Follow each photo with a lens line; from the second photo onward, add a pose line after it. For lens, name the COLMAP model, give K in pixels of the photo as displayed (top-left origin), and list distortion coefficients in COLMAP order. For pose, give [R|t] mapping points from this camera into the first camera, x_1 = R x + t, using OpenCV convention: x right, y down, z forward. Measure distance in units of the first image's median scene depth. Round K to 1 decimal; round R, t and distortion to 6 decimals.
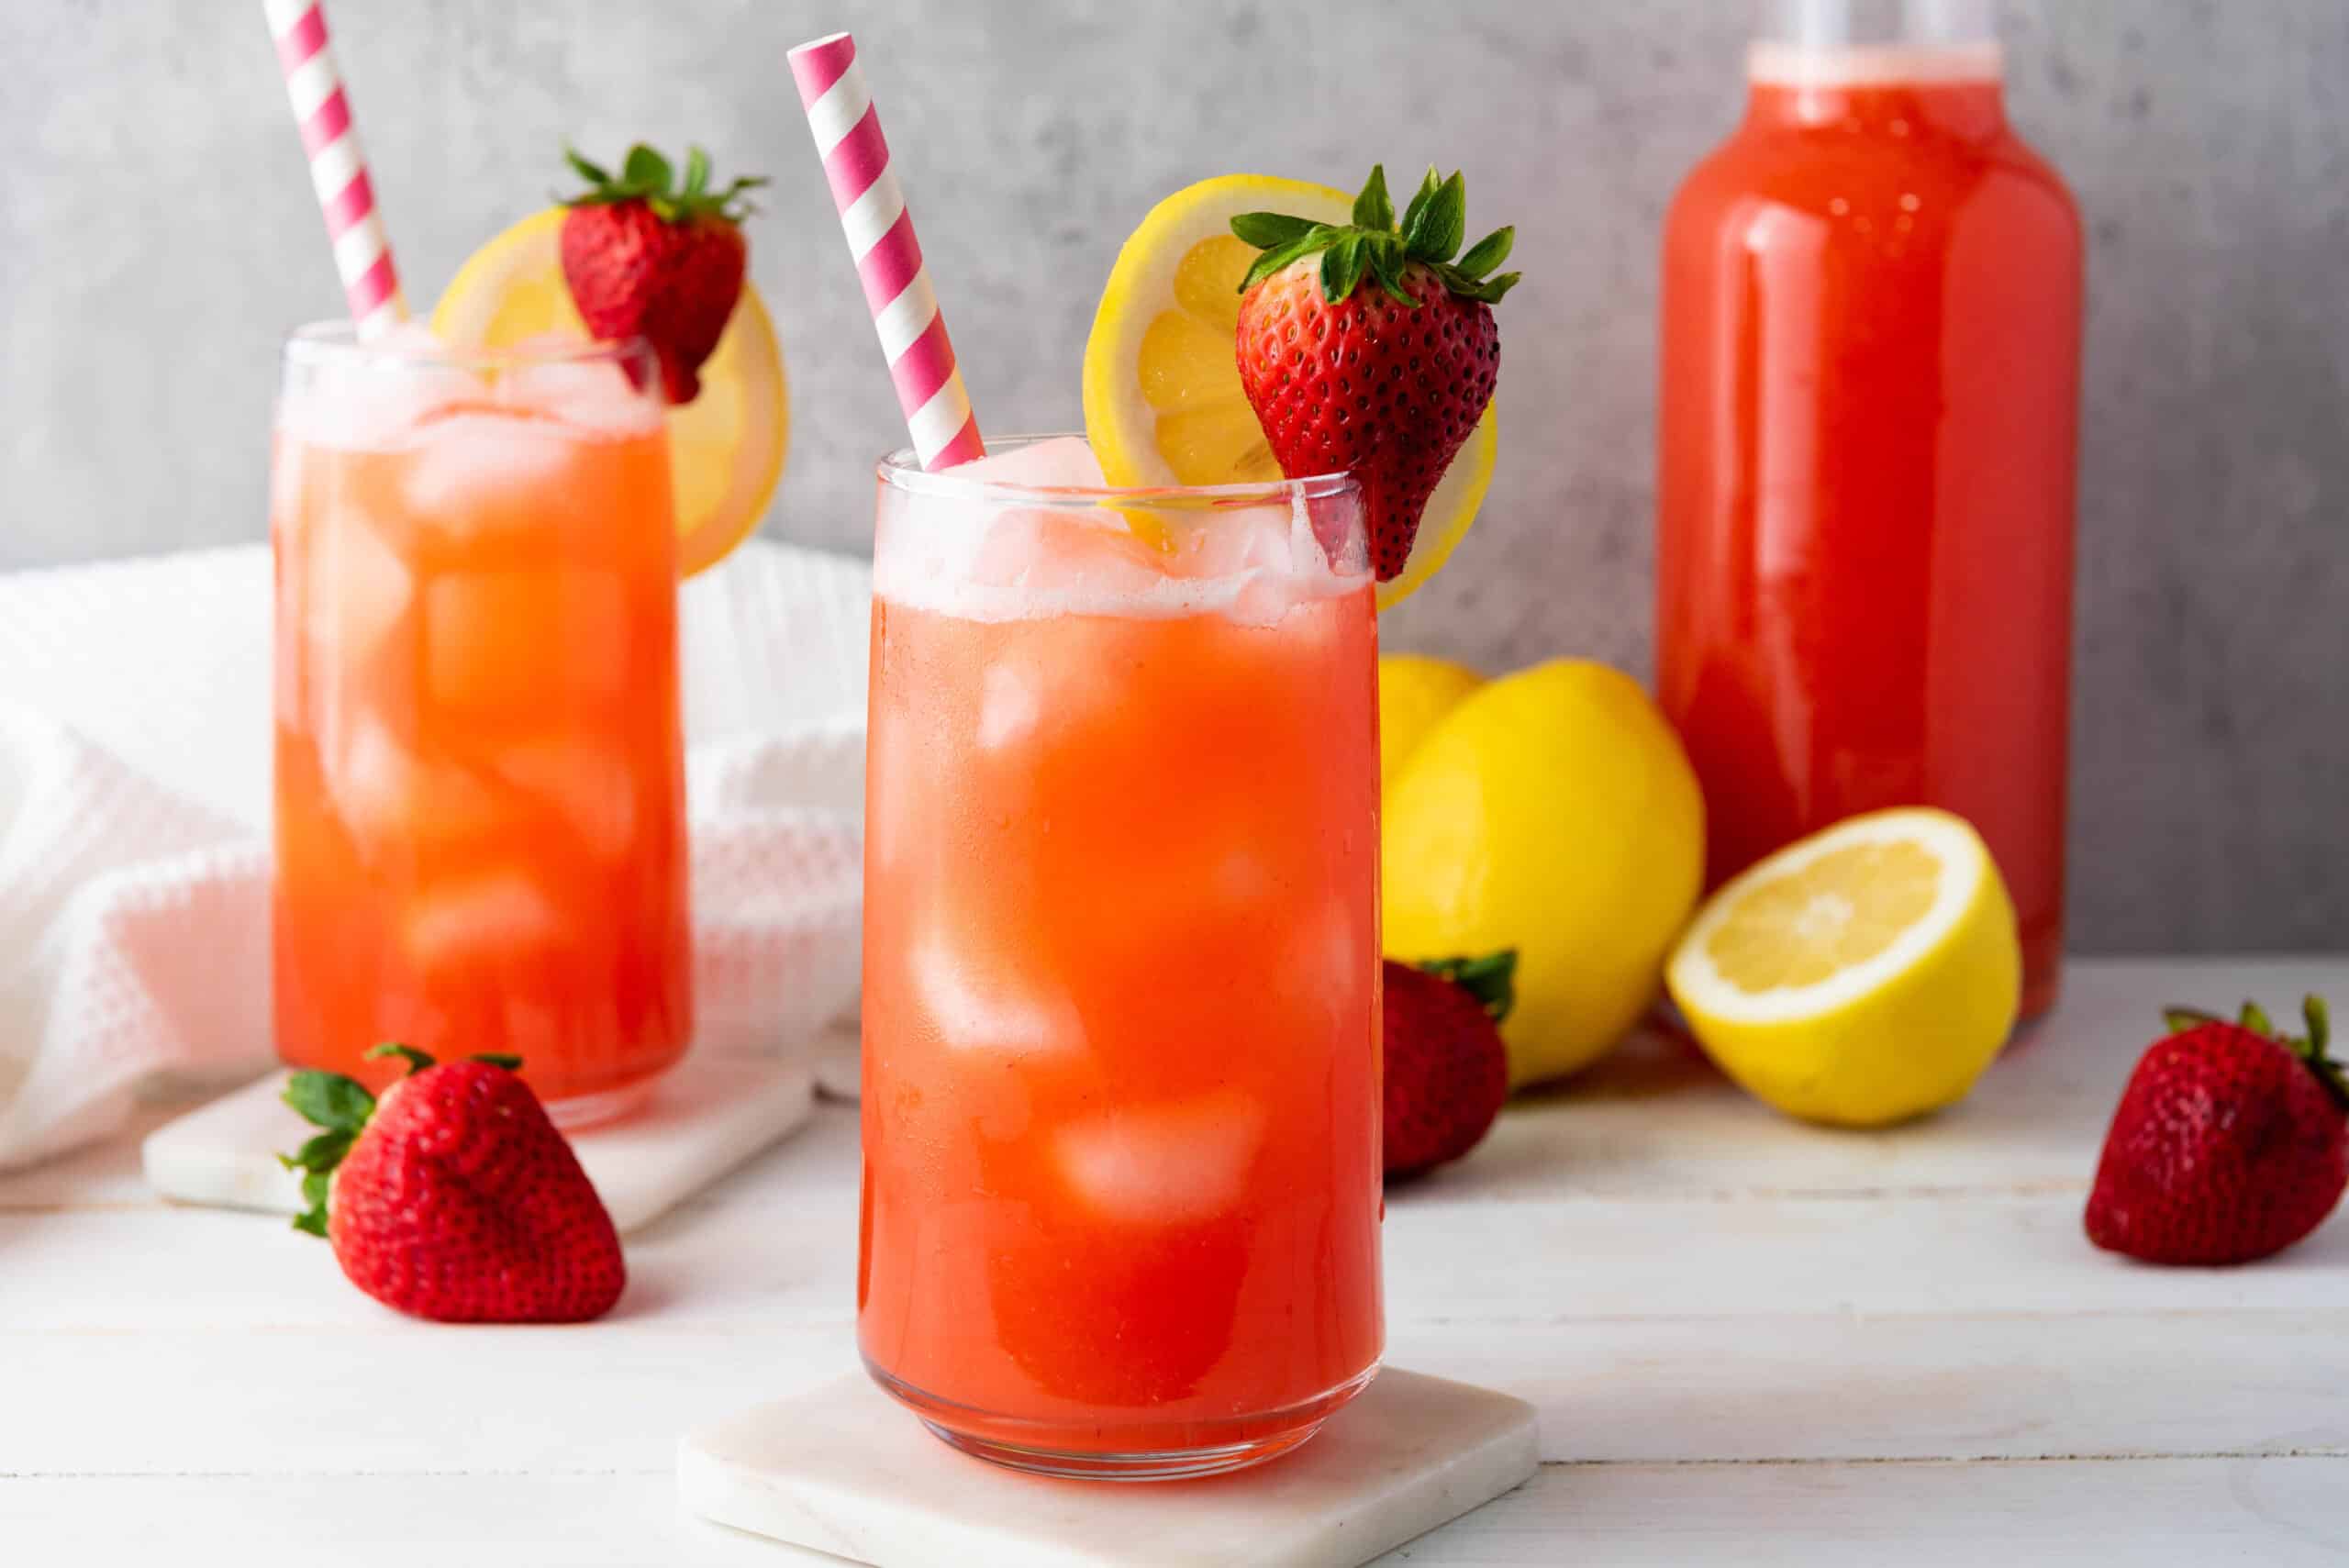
lens RADIAL K [[4625.7, 0, 1170.8], [0, 4625.7, 788.7], [0, 0, 1]] dist [0.057585, 0.000000]
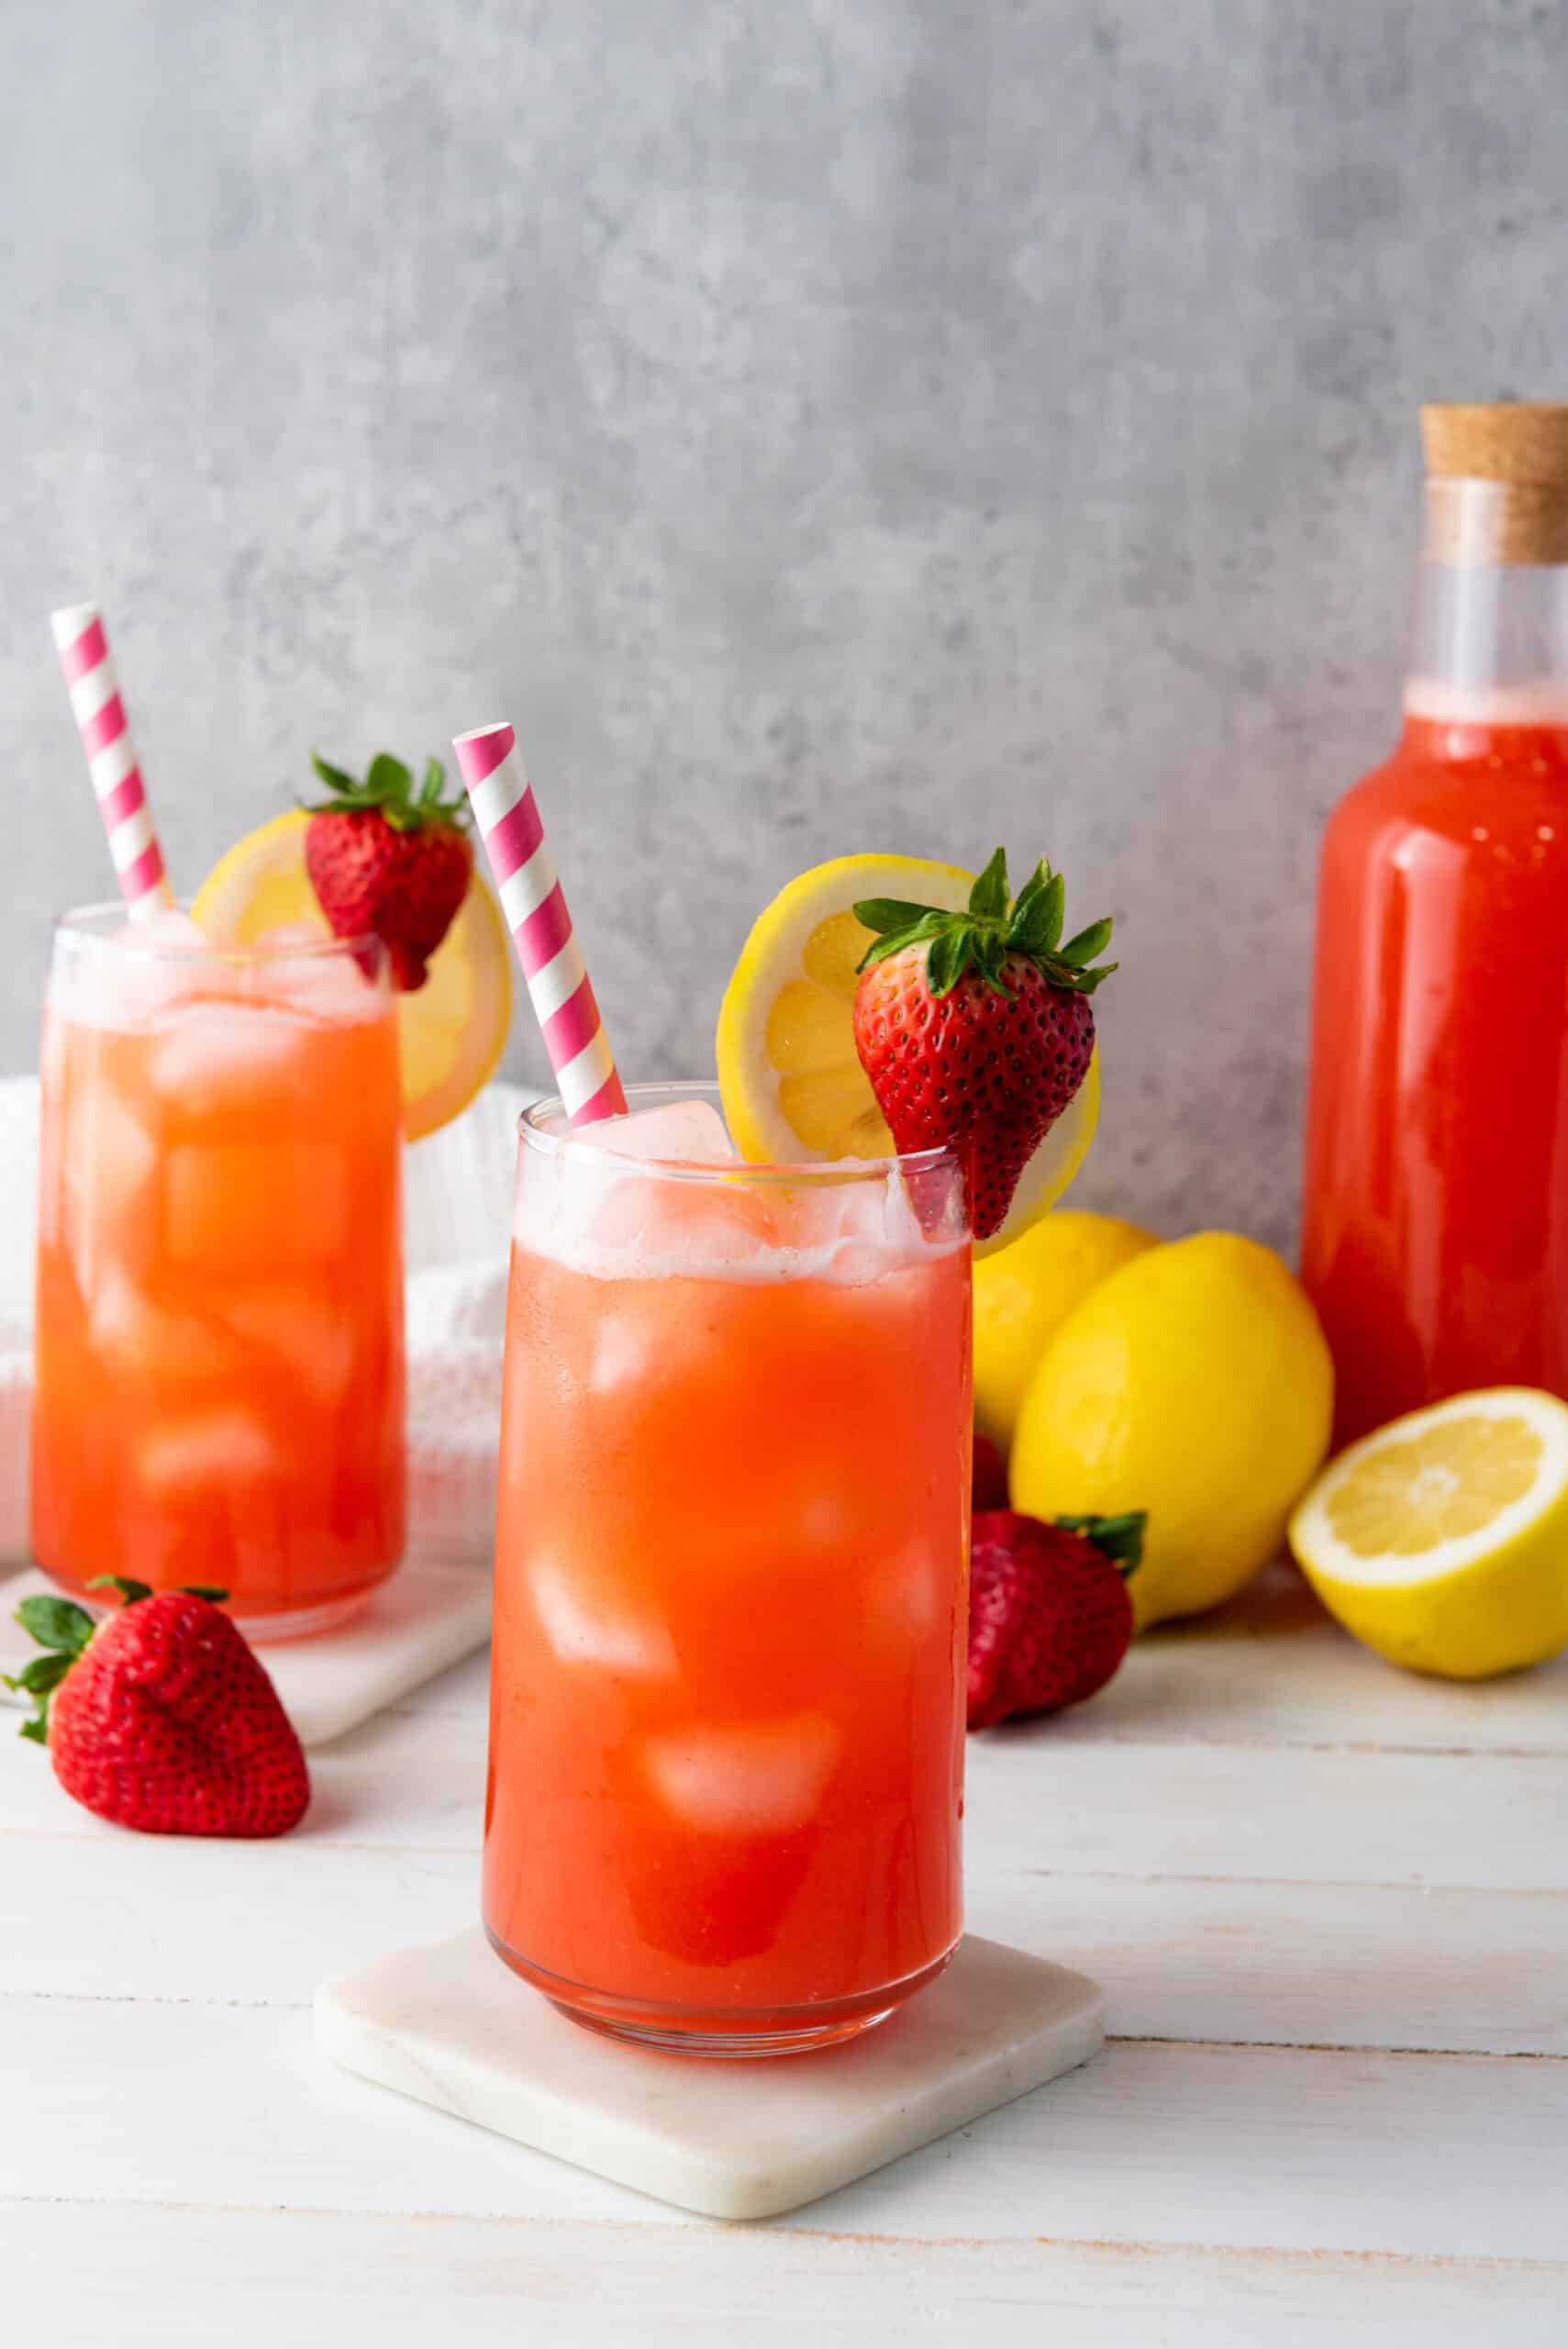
lens RADIAL K [[4008.7, 0, 778.3], [0, 4008.7, 1185.2], [0, 0, 1]] dist [0.083847, 0.000000]
pose [[0.997311, 0.038802, -0.062171, 0.045973], [-0.037772, 0.999130, 0.017664, -0.058980], [0.062802, -0.015268, 0.997909, 0.044986]]
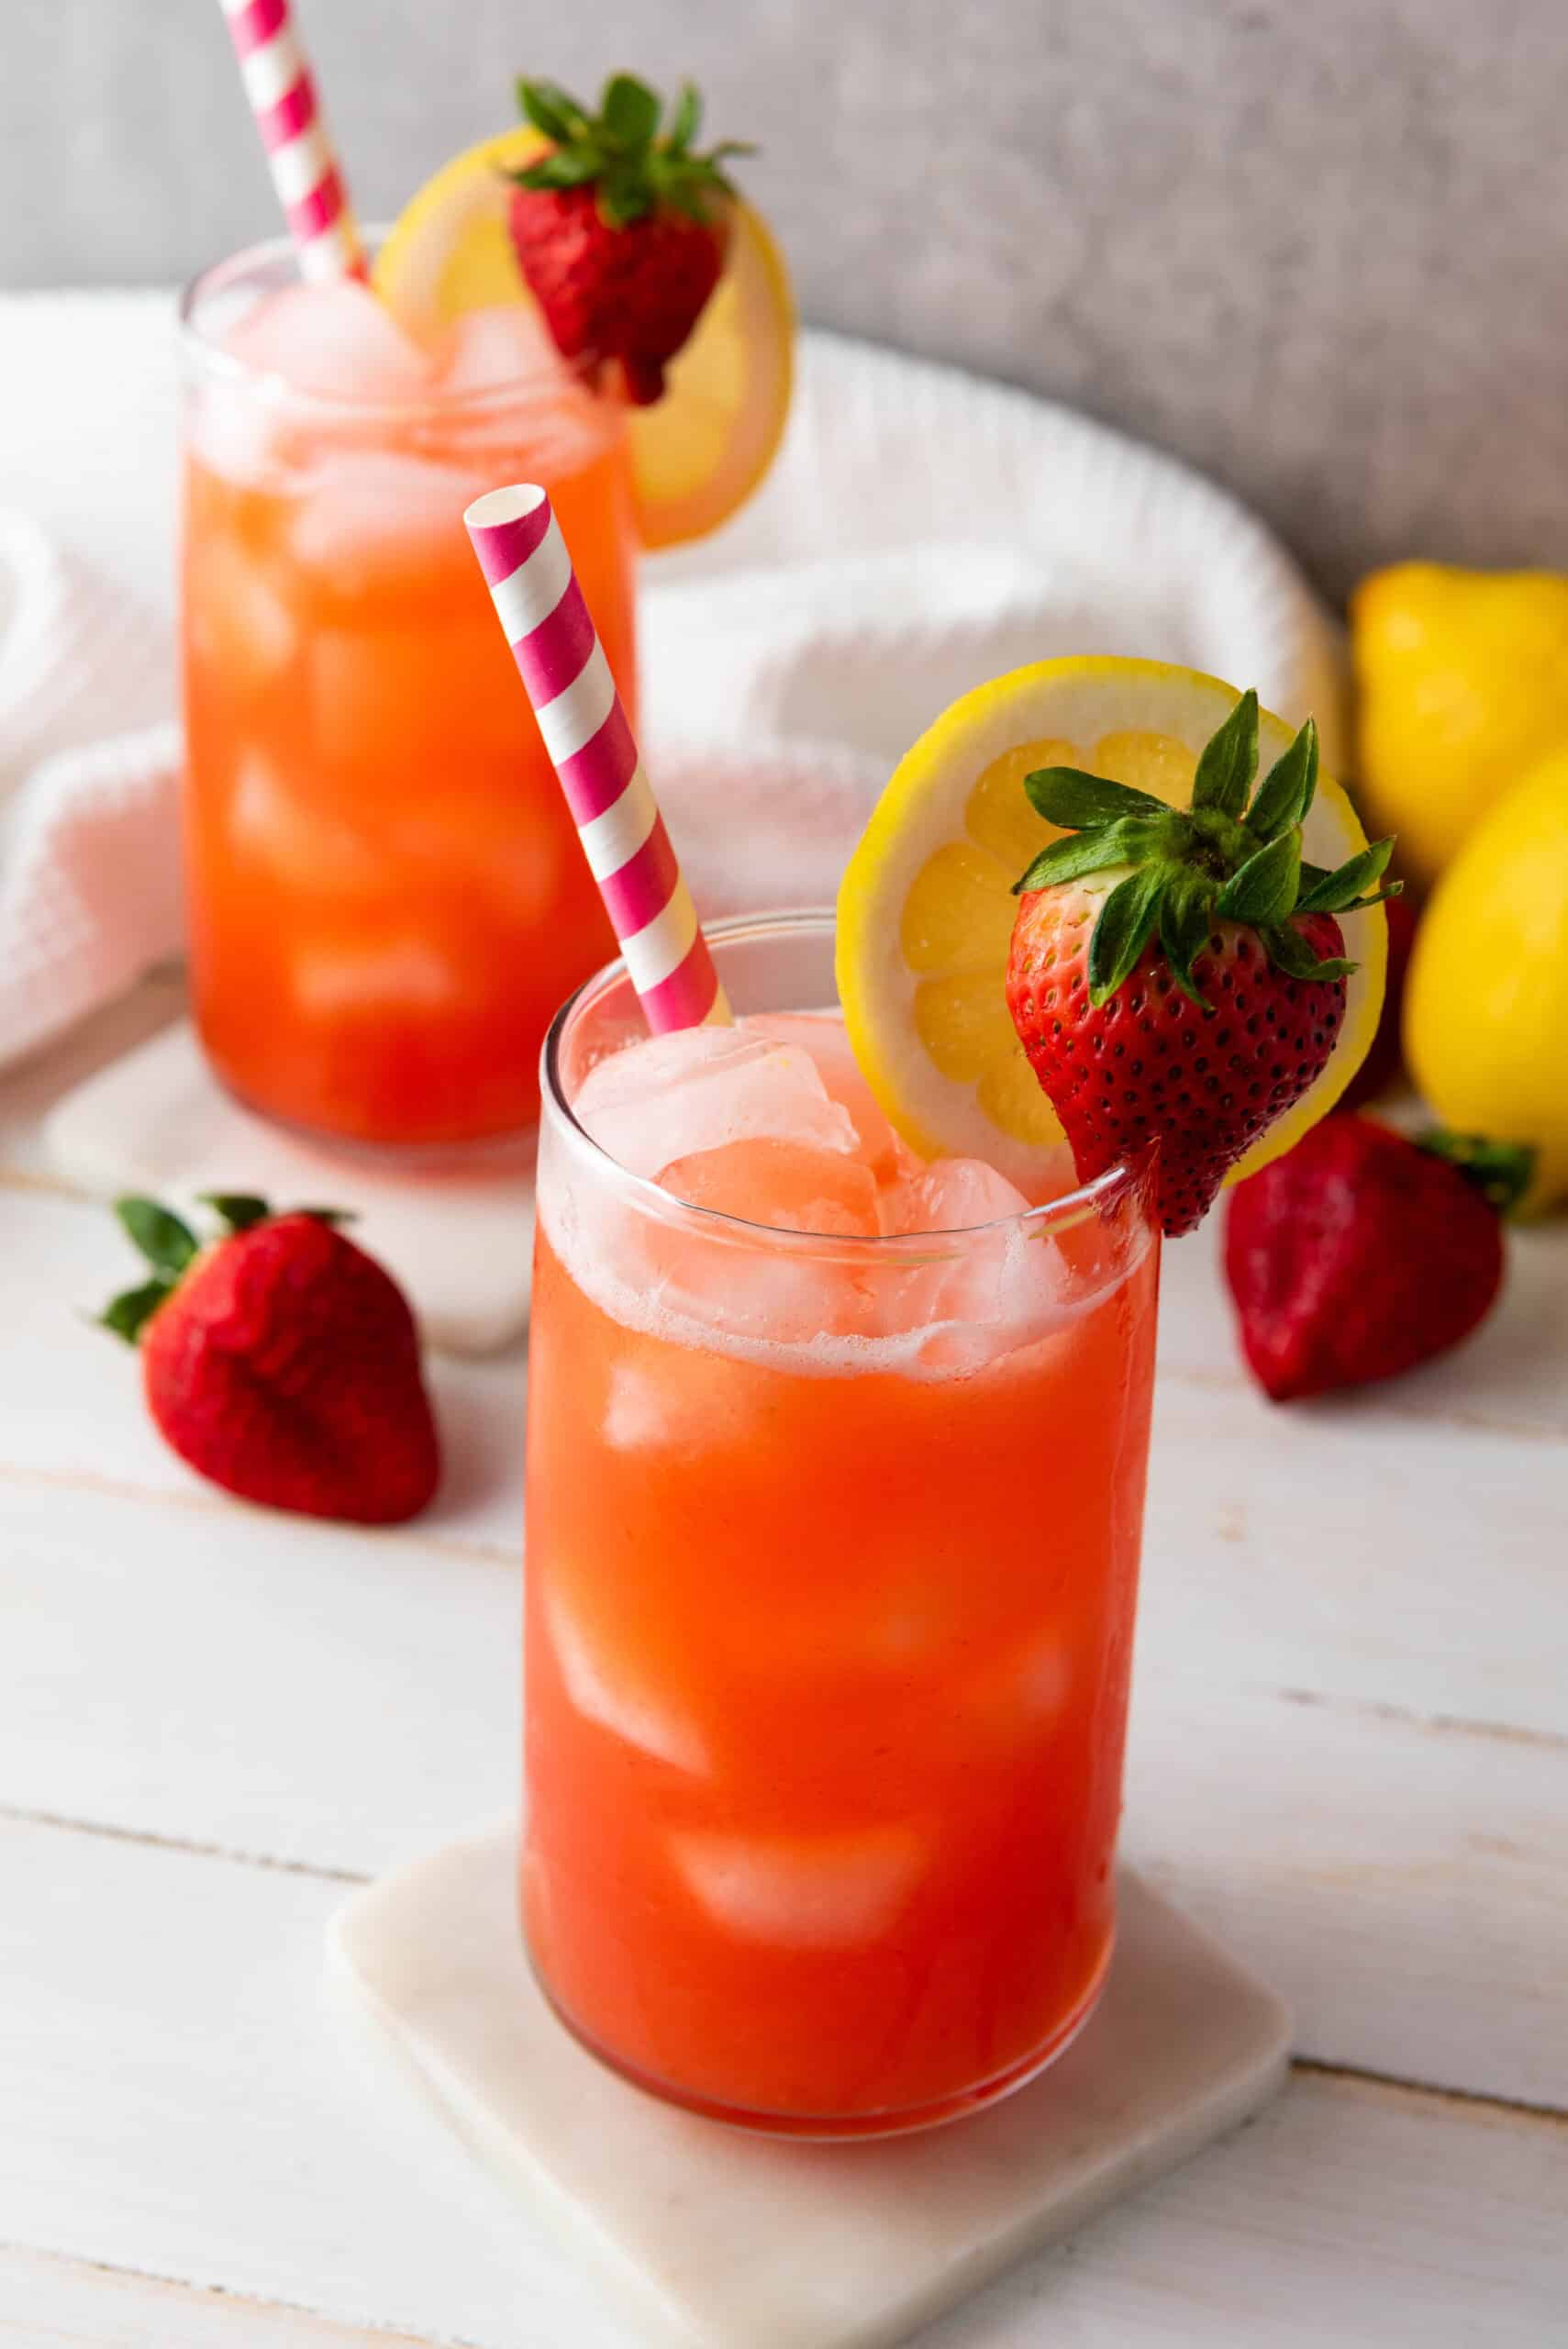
lens RADIAL K [[4044.7, 0, 799.0], [0, 4044.7, 1186.0], [0, 0, 1]] dist [0.043847, 0.000000]
pose [[0.964947, 0.167171, -0.202316, 0.100160], [-0.071685, 0.909456, 0.409574, -0.269947], [0.252466, -0.380714, 0.889560, 0.302431]]
